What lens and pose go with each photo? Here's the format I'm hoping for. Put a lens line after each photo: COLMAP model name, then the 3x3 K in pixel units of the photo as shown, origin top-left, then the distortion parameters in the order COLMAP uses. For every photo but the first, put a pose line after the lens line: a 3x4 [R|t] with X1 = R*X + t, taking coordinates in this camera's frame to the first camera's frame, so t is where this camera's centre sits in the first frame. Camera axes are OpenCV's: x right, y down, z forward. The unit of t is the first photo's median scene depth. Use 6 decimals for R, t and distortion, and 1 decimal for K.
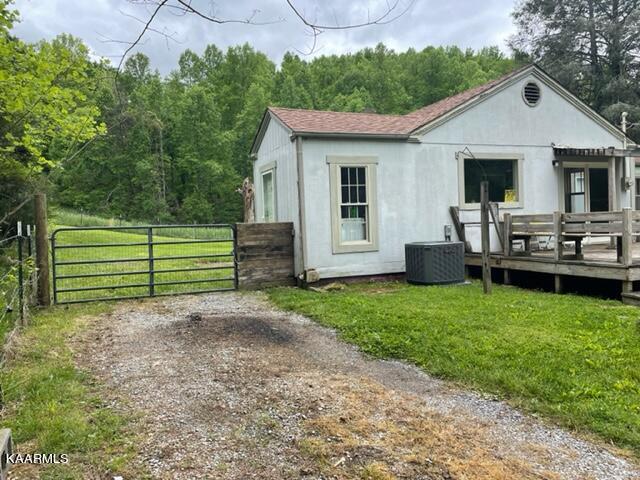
lens RADIAL K [[486.8, 0, 321.9], [0, 486.8, 238.7], [0, 0, 1]] dist [0.000633, -0.001781]
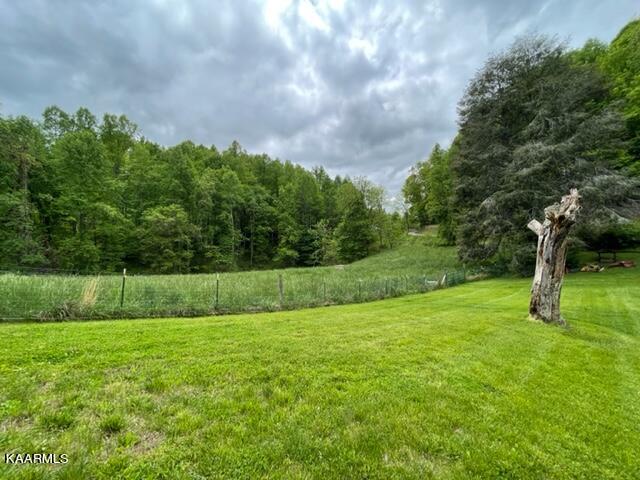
lens RADIAL K [[256.6, 0, 318.7], [0, 256.6, 241.1], [0, 0, 1]] dist [-0.001101, -0.000208]
pose [[0.827819, 0.035949, 0.559842, -0.095934], [0.009862, 0.996858, -0.078593, -0.022014], [-0.560908, 0.070582, 0.824864, 0.196754]]
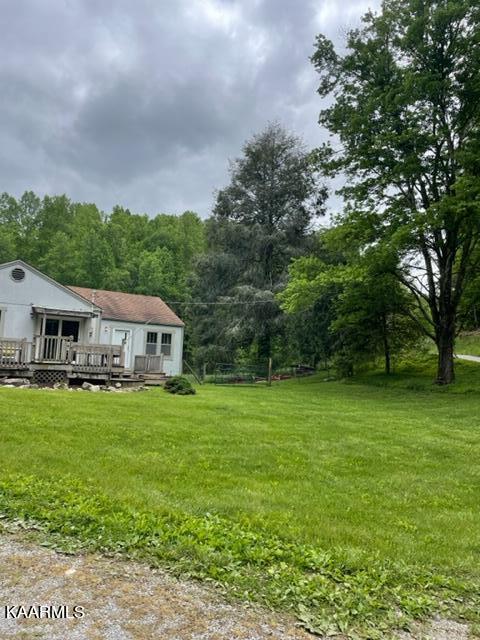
lens RADIAL K [[486.8, 0, 239.3], [0, 486.8, 320.1], [0, 0, 1]] dist [0.000633, -0.001781]
pose [[0.983402, 0.097224, 0.153195, 0.092034], [-0.073790, 0.985645, -0.151848, 0.006632], [-0.165759, 0.138024, 0.976460, -0.077903]]
